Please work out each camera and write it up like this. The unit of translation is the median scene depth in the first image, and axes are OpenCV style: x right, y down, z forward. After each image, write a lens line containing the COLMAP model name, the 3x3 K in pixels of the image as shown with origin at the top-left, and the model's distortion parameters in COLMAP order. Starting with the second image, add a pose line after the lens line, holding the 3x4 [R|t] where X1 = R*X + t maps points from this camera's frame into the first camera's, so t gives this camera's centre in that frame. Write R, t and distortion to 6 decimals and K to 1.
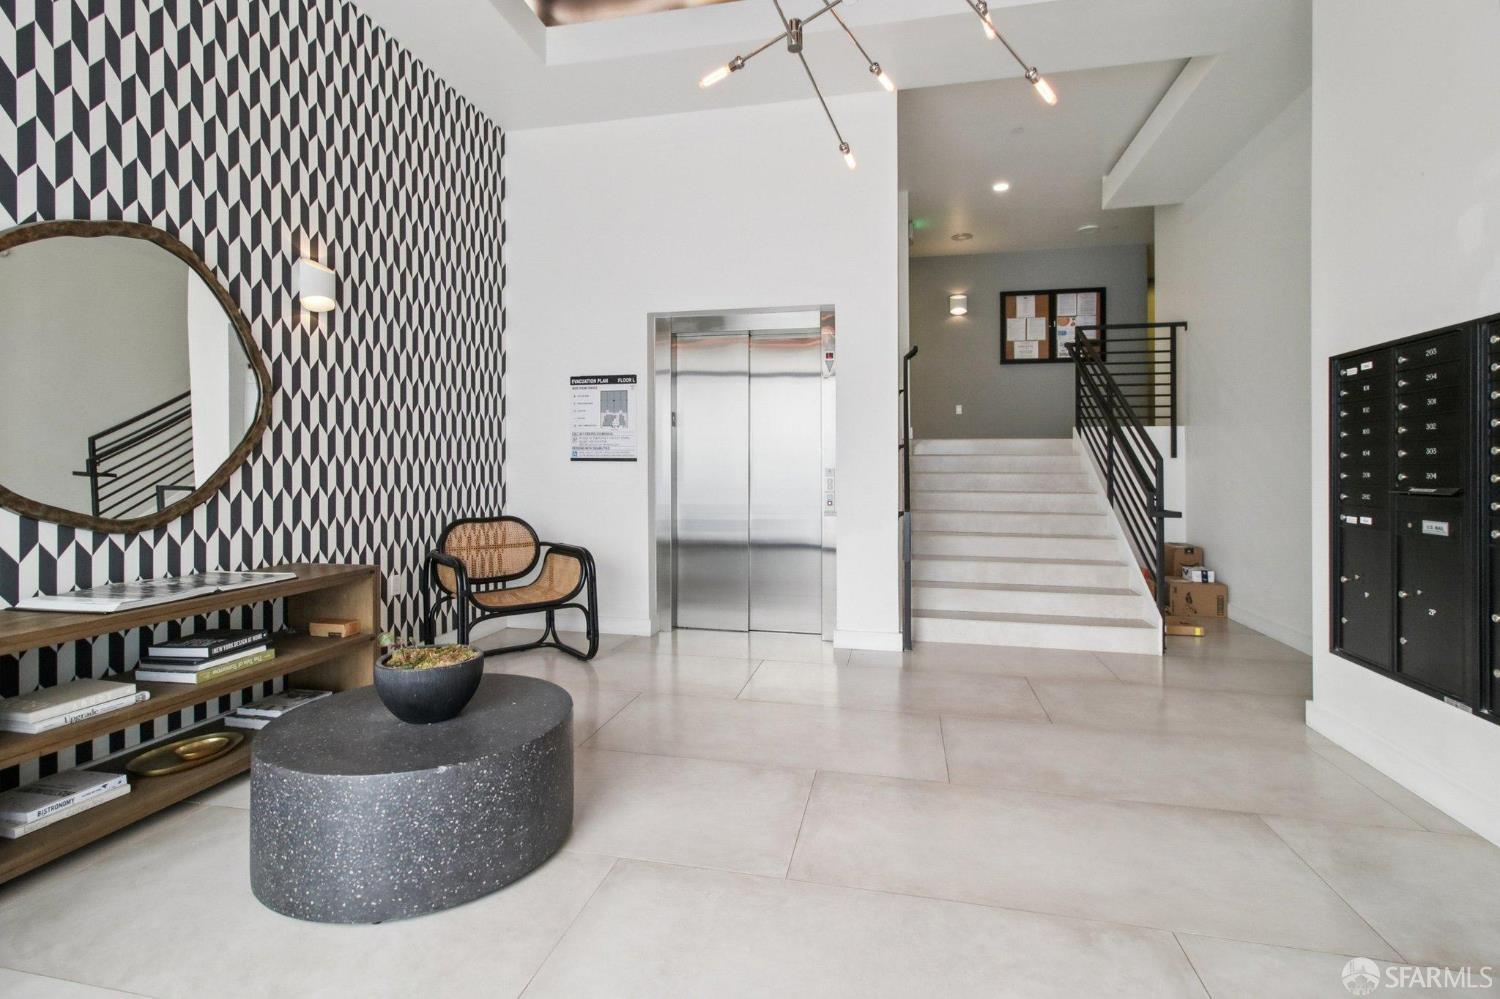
lens RADIAL K [[706.8, 0, 744.1], [0, 706.8, 470.7], [0, 0, 1]] dist [-0.000726, -0.000191]
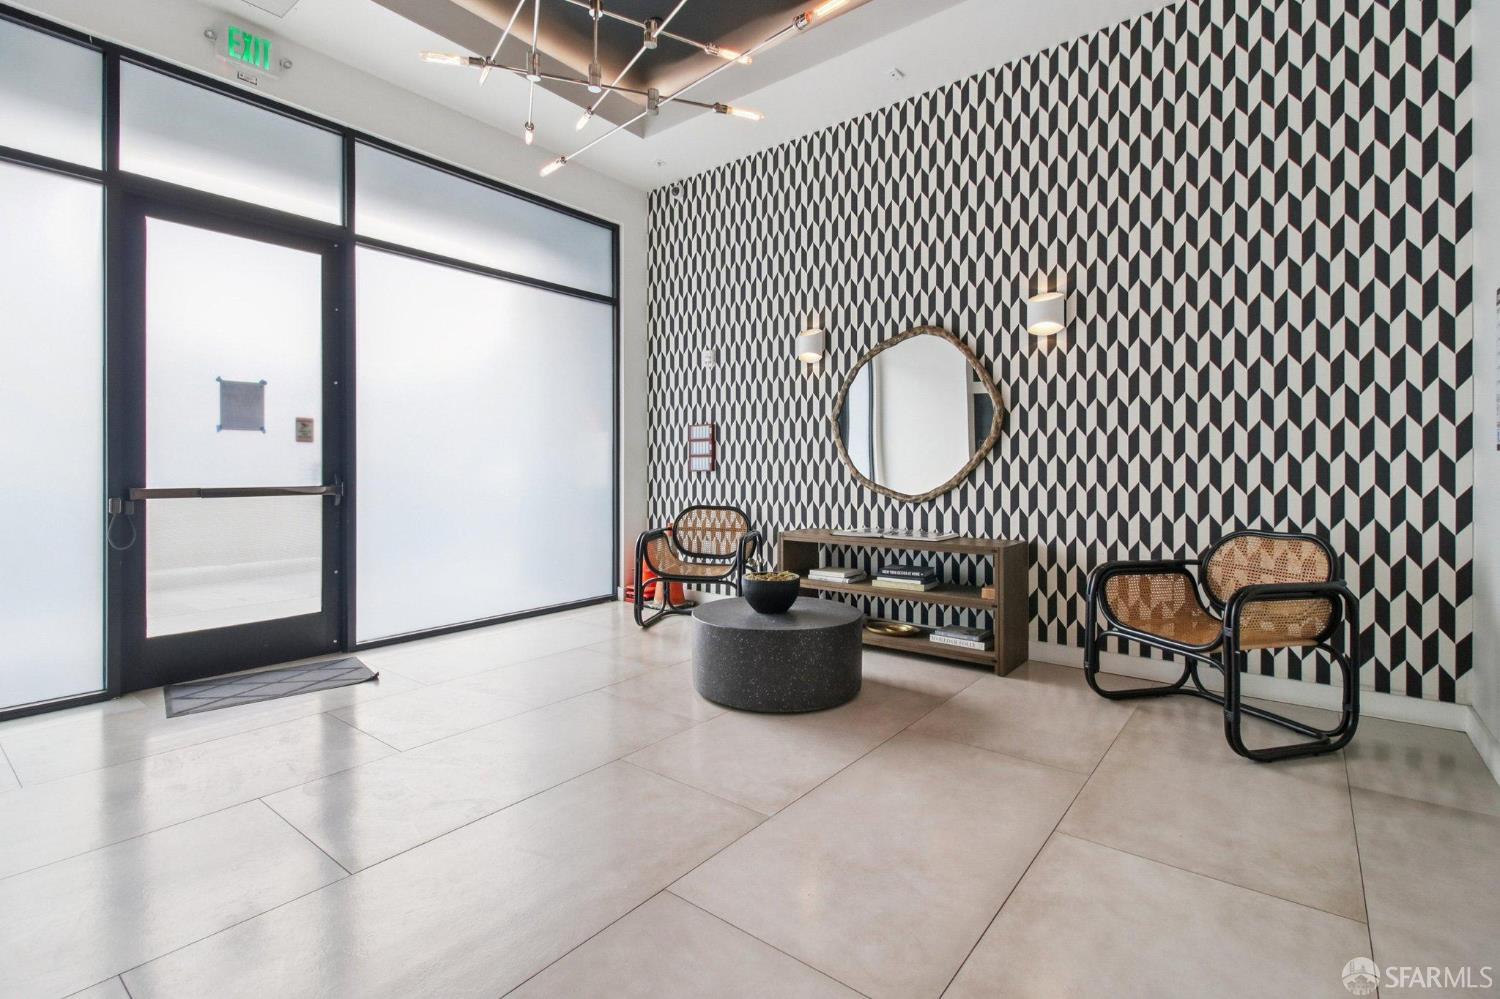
lens RADIAL K [[706.8, 0, 744.1], [0, 706.8, 470.7], [0, 0, 1]] dist [-0.000726, -0.000191]
pose [[-0.434079, 0.008683, -0.900833, 0.805537], [0.002646, 0.999962, 0.008363, -0.007731], [0.900871, 0.001247, -0.434085, 1.215372]]
